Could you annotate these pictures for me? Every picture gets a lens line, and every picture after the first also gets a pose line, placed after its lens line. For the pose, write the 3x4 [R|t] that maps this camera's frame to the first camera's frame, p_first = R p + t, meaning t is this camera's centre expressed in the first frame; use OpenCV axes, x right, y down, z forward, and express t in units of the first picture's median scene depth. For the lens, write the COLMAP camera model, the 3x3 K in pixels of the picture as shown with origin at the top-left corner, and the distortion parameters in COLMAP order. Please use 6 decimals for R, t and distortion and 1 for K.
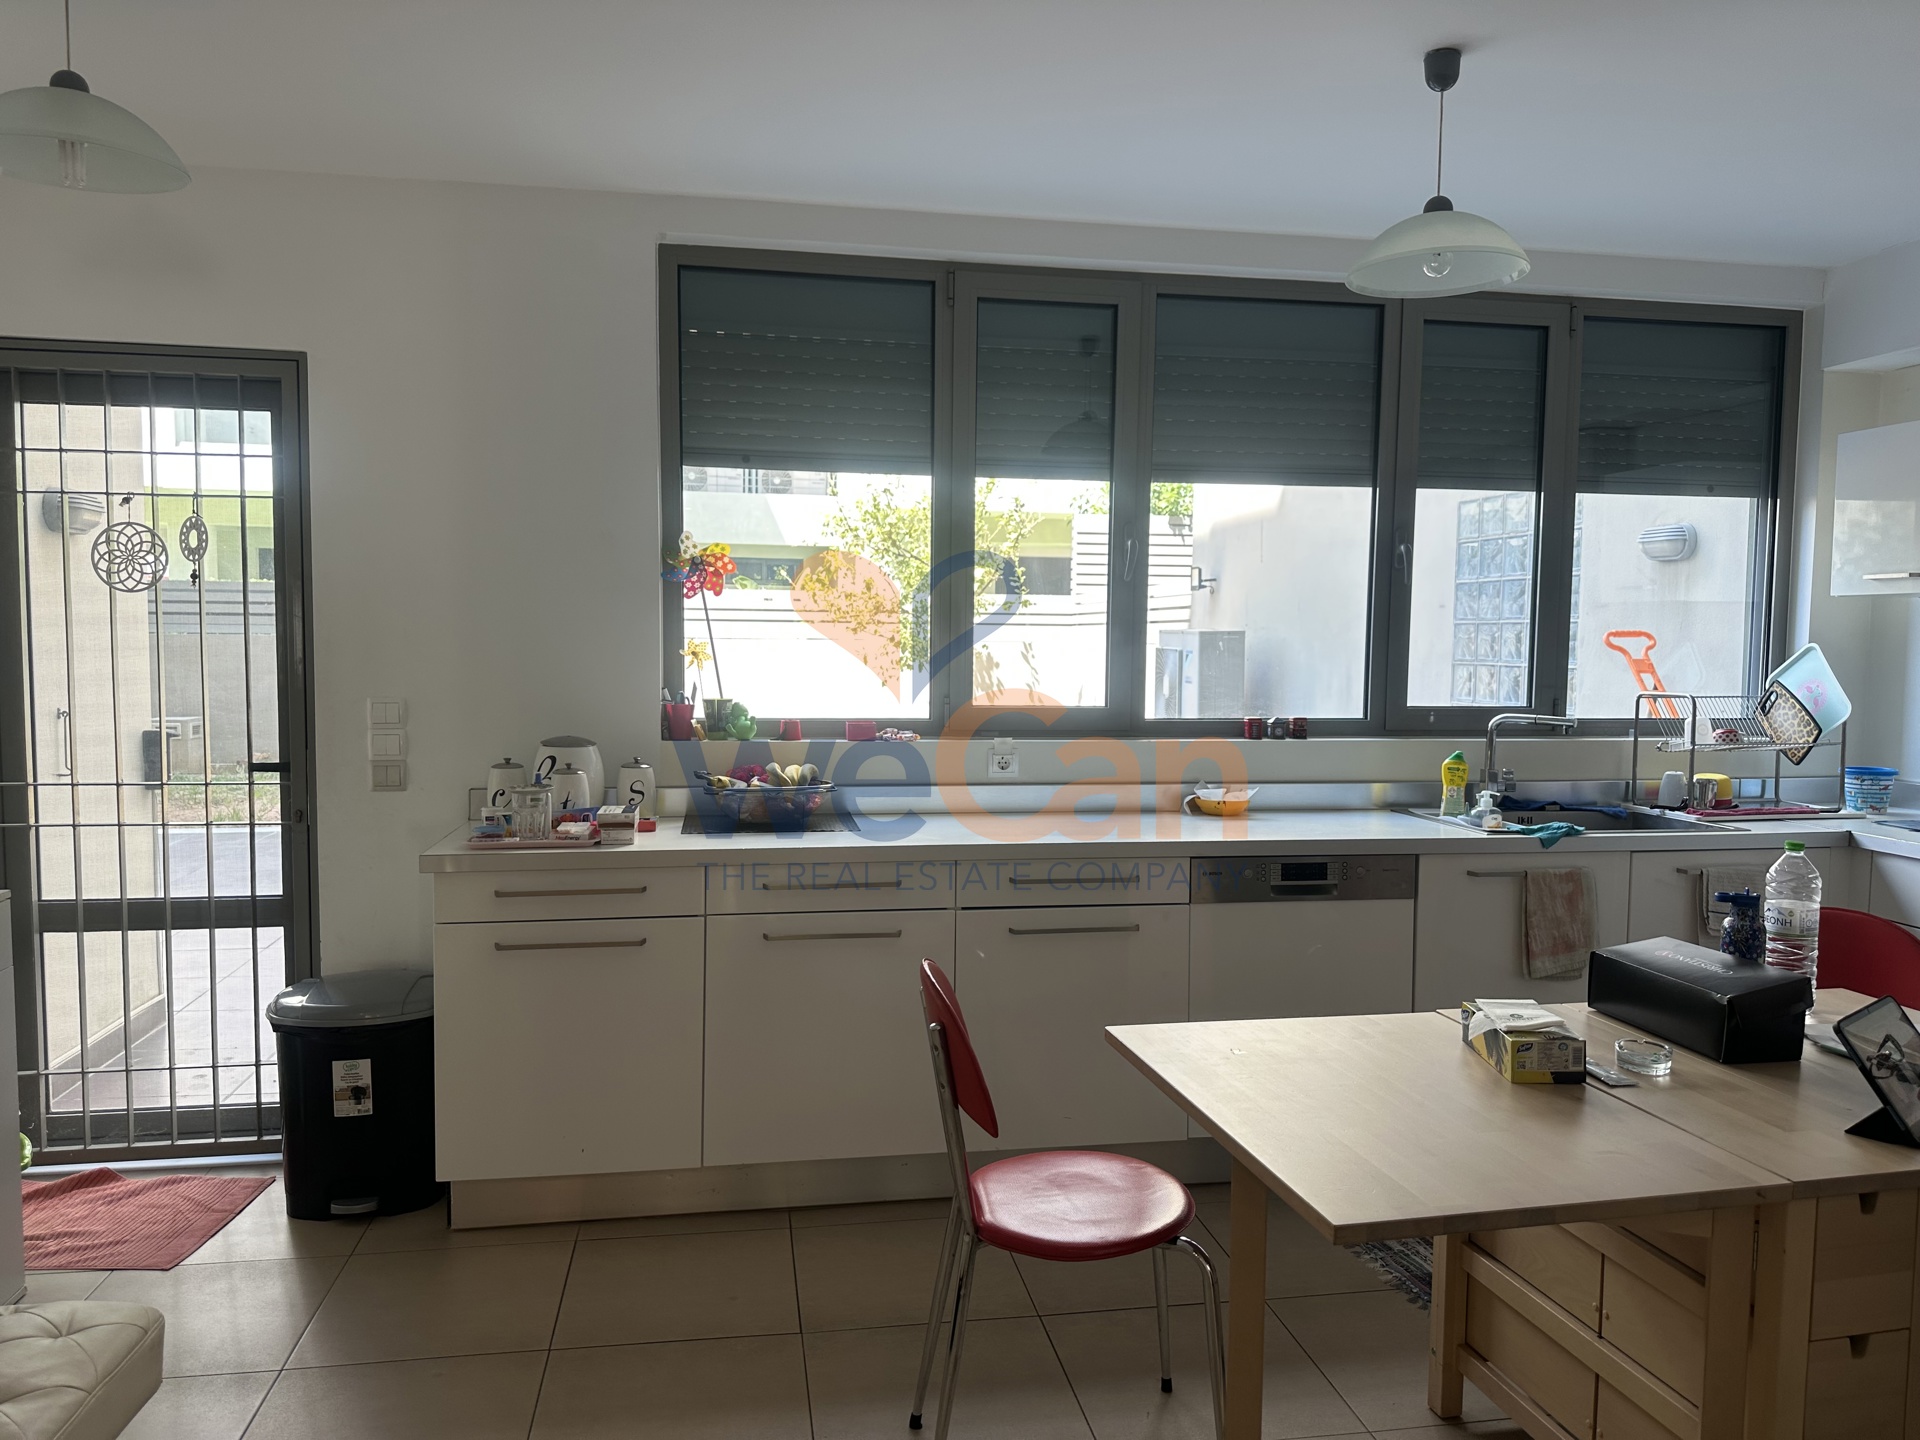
lens RADIAL K [[1385.2, 0, 961.7], [0, 1385.2, 727.0], [0, 0, 1]] dist [0.021869, -0.030237]
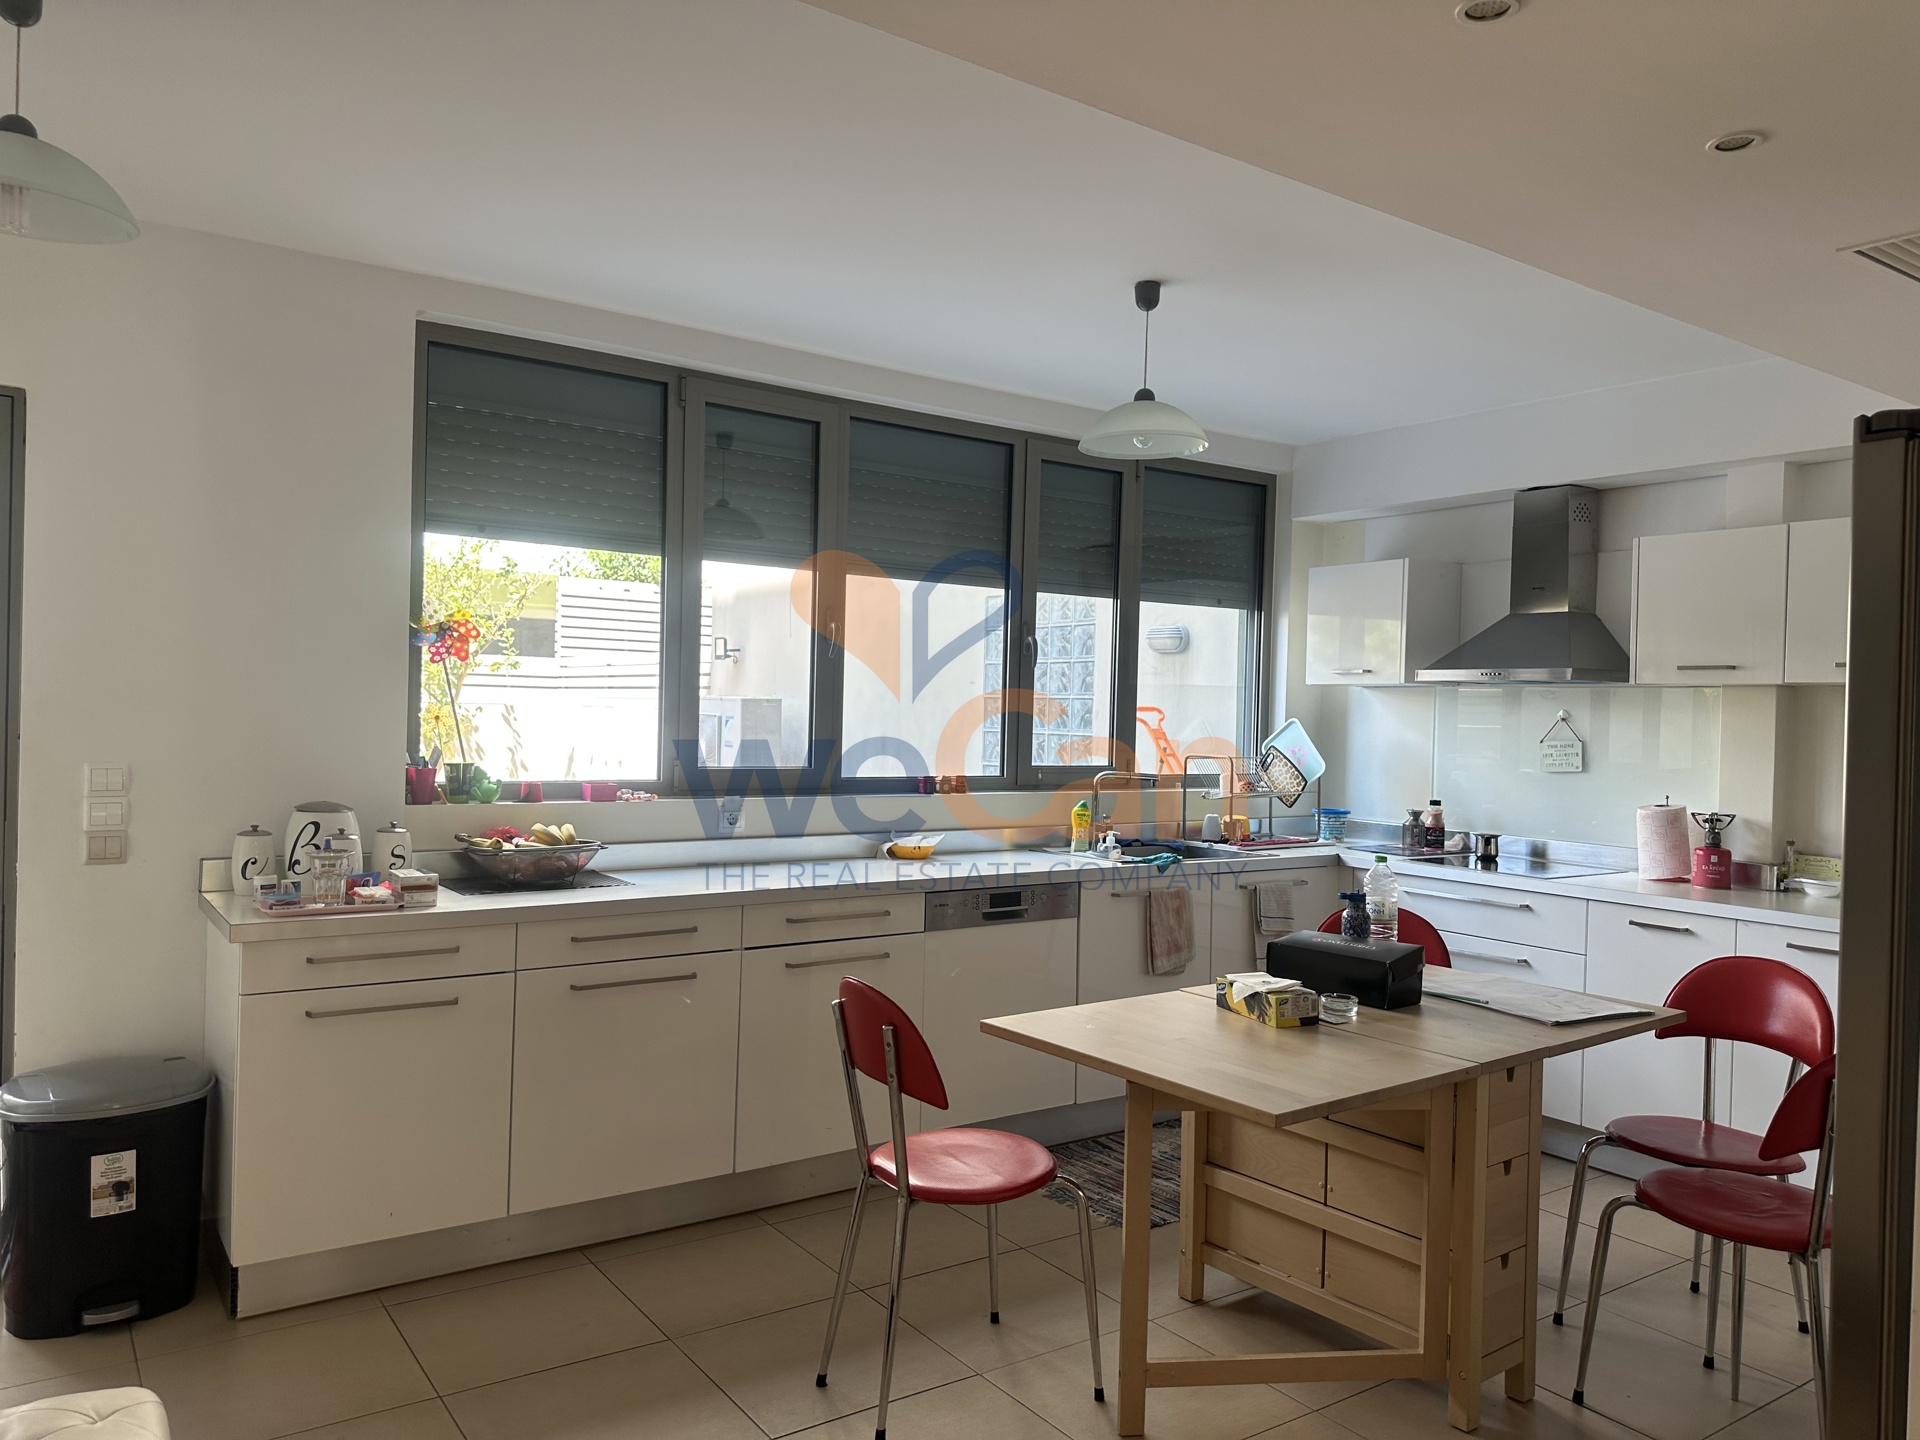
lens RADIAL K [[1344.6, 0, 992.8], [0, 1344.6, 727.1], [0, 0, 1]] dist [0.045856, -0.070856]
pose [[0.897308, 0.007053, 0.441349, -0.283422], [0.012499, 0.999065, -0.041375, -0.000367], [-0.441228, 0.042643, 0.896381, -0.073771]]
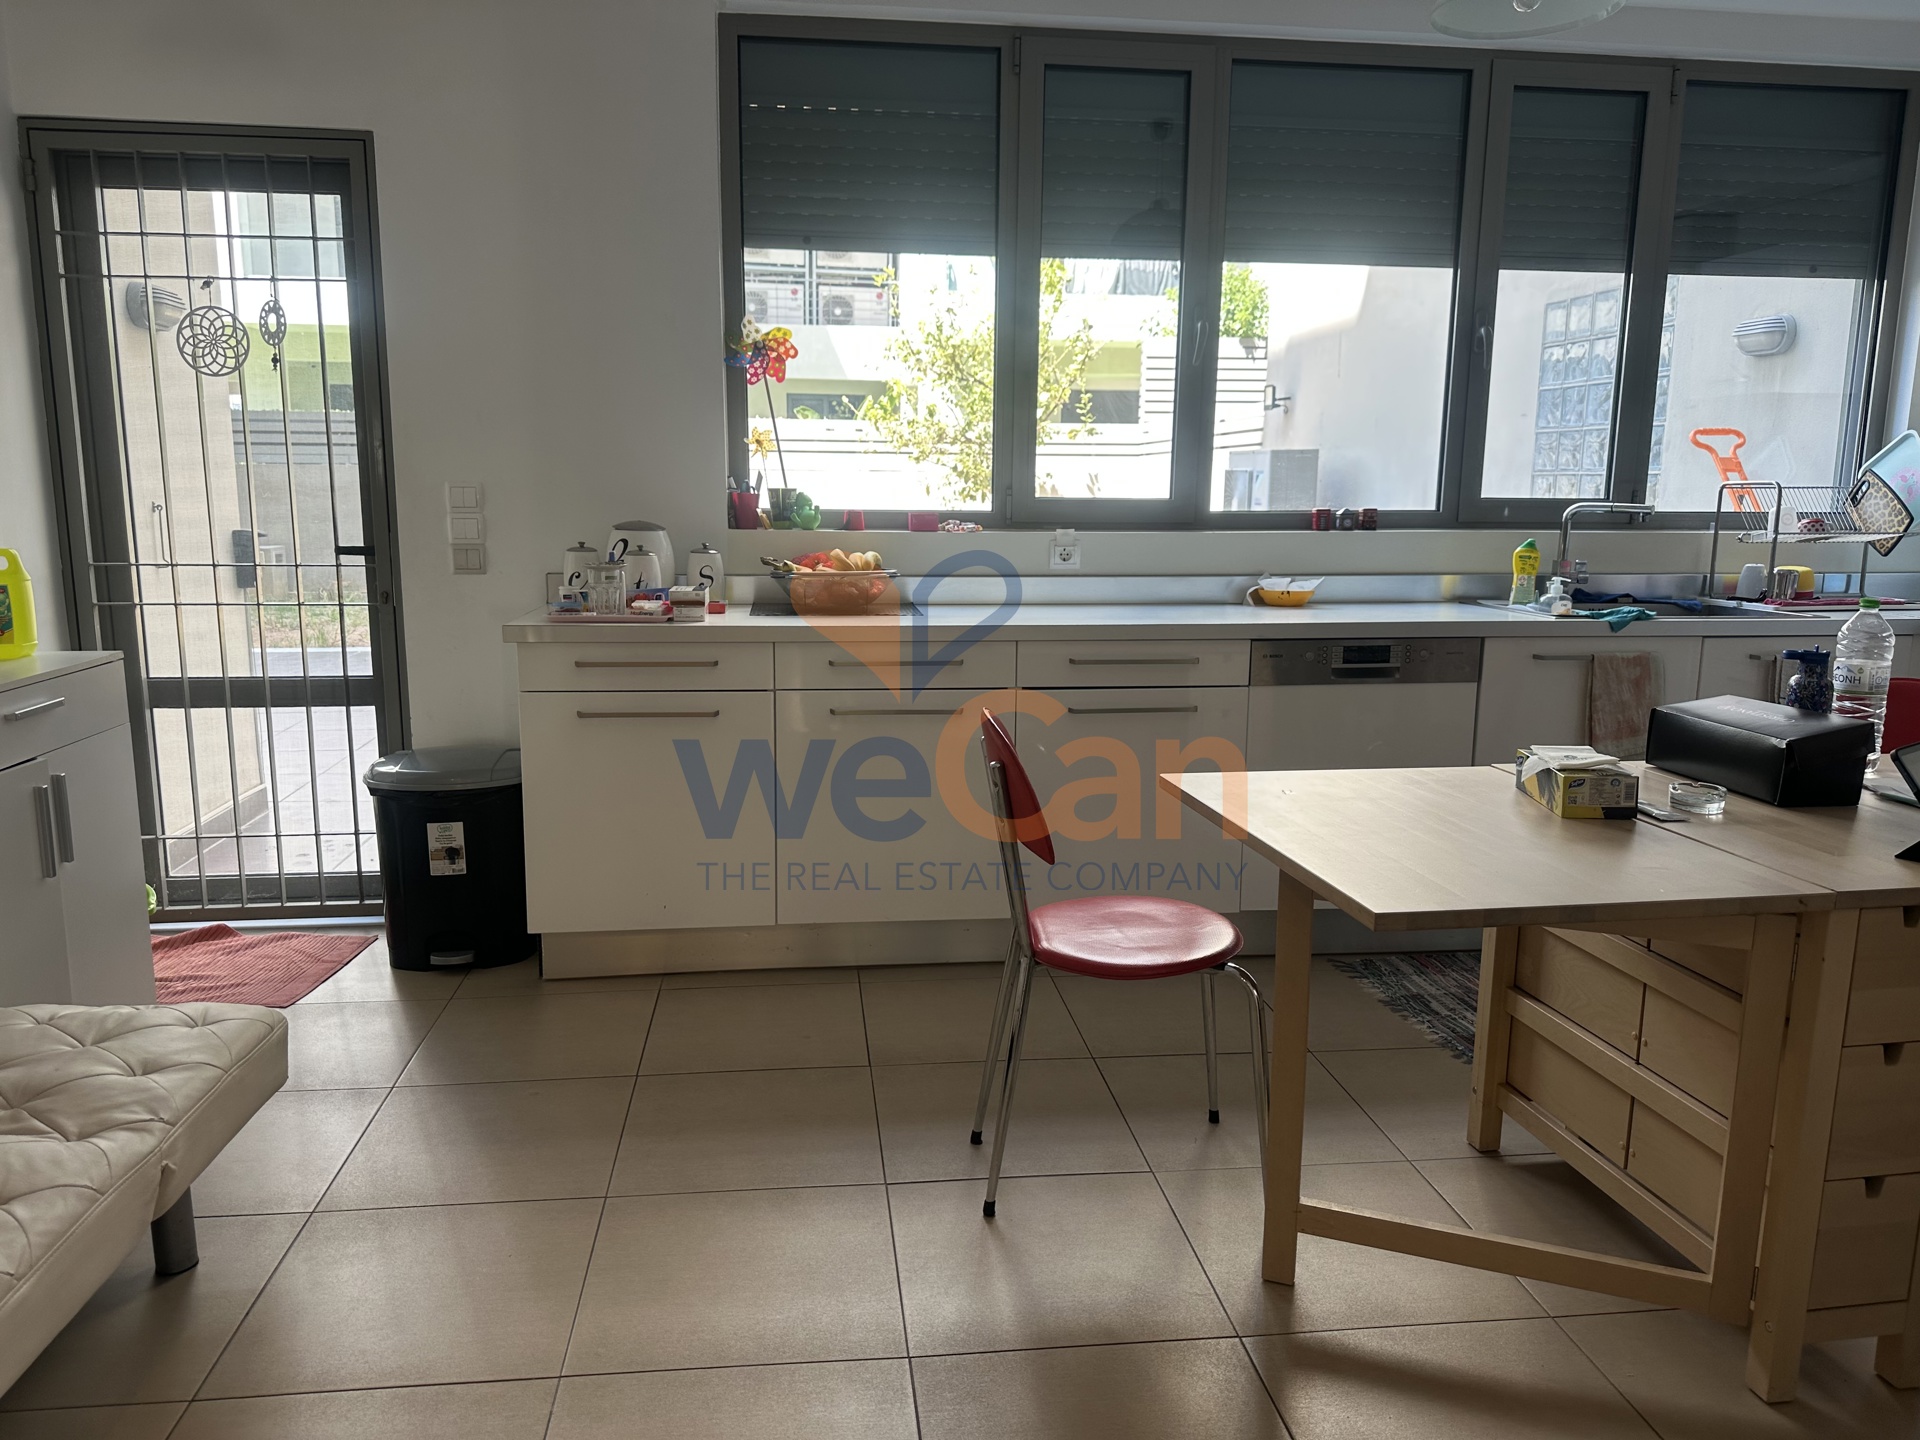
lens RADIAL K [[1382.2, 0, 944.9], [0, 1382.2, 726.0], [0, 0, 1]] dist [0.048765, -0.072549]
pose [[0.998361, 0.007321, -0.056764, 0.000834], [-0.001142, 0.994137, 0.108124, 0.046806], [0.057223, -0.107882, 0.992515, -0.018910]]
